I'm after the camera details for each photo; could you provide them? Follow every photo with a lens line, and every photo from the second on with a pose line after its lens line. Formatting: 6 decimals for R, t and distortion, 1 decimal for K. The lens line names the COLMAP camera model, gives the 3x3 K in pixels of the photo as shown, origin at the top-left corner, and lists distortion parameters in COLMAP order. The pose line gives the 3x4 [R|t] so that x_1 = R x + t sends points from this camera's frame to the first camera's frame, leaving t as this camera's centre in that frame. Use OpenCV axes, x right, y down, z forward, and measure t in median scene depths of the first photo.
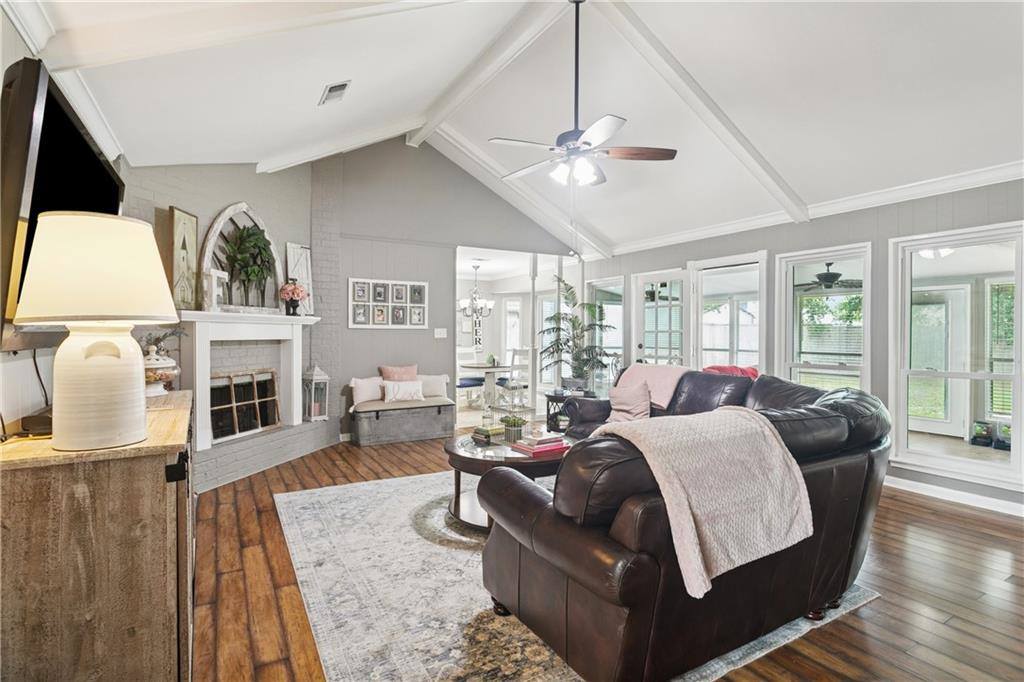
lens RADIAL K [[520.5, 0, 513.0], [0, 520.5, 336.4], [0, 0, 1]] dist [0.003801, 0.000252]
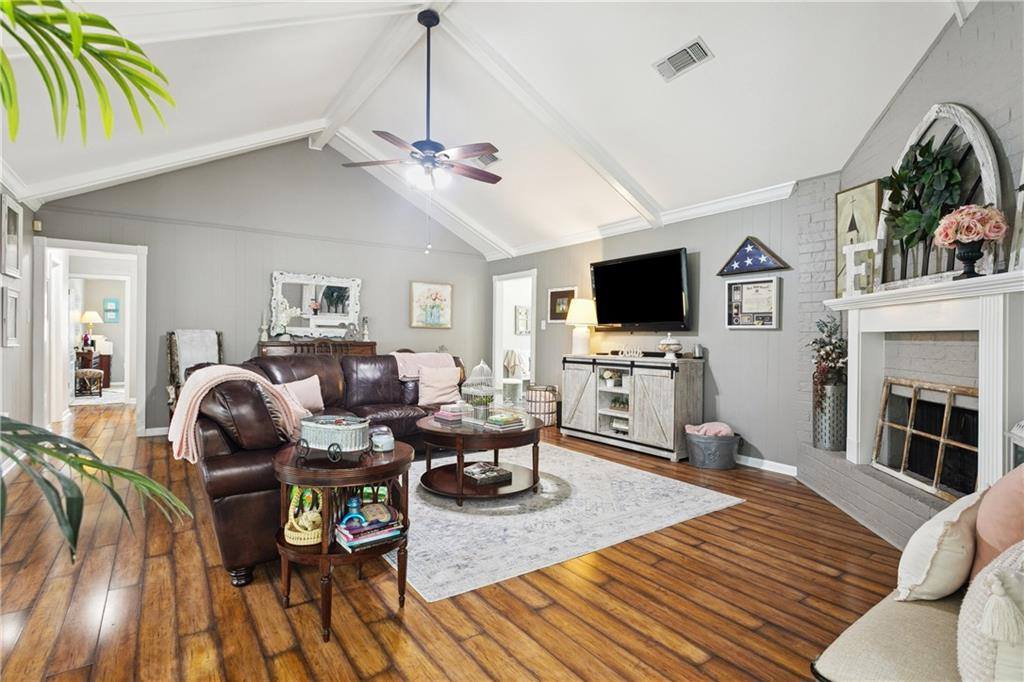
lens RADIAL K [[520.5, 0, 512.1], [0, 520.5, 337.2], [0, 0, 1]] dist [0.003801, 0.000252]
pose [[-0.997572, -0.007836, -0.069196, 0.011595], [-0.008388, 0.999935, 0.007678, 0.015375], [0.069132, 0.008240, -0.997574, 1.809290]]
